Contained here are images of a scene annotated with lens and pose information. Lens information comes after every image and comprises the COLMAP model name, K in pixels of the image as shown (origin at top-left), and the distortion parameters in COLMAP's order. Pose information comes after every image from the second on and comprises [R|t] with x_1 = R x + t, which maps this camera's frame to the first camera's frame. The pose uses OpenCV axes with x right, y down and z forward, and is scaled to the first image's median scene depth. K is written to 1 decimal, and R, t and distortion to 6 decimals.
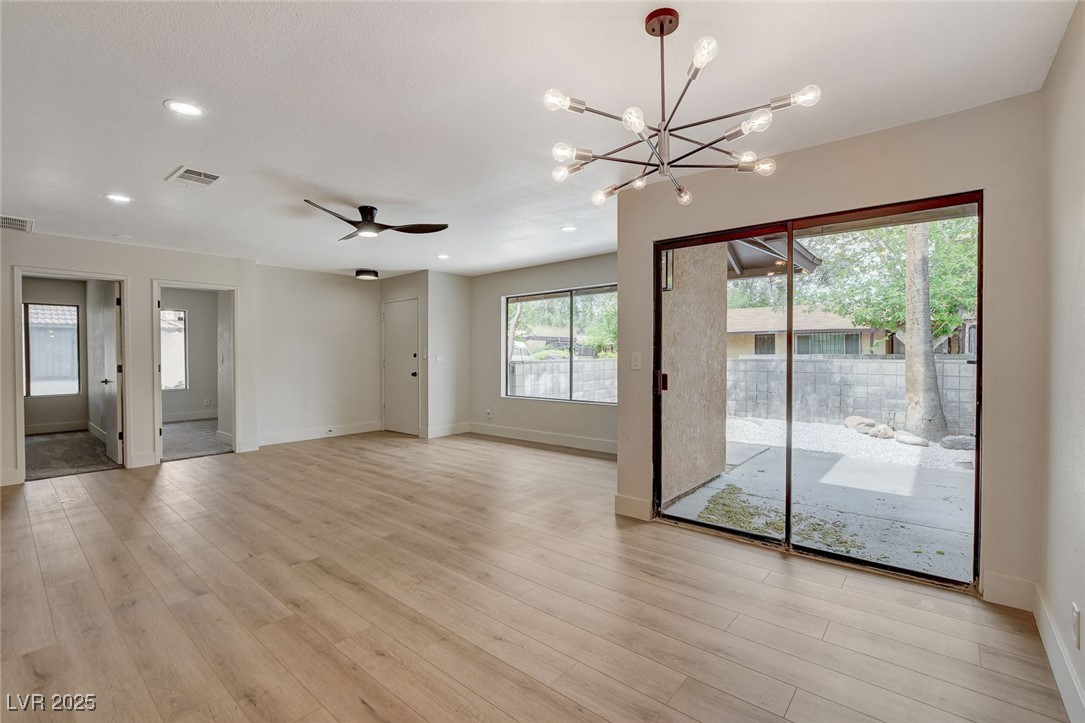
lens RADIAL K [[476.6, 0, 540.8], [0, 476.6, 362.1], [0, 0, 1]] dist [-0.017261, 0.000798]
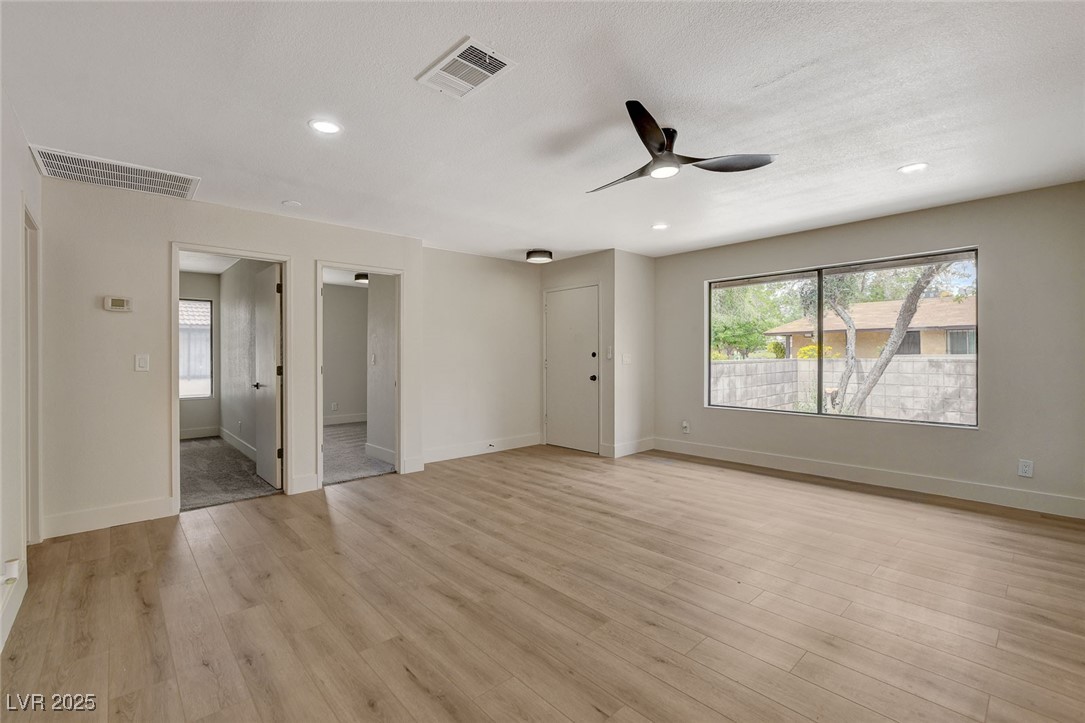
lens RADIAL K [[478.1, 0, 540.4], [0, 478.1, 355.3], [0, 0, 1]] dist [-0.018119, 0.000089]
pose [[0.991932, 0.000185, -0.126769, -0.325556], [-0.002091, 0.999887, -0.014899, -0.000929], [0.126752, 0.015044, 0.991820, 0.229153]]
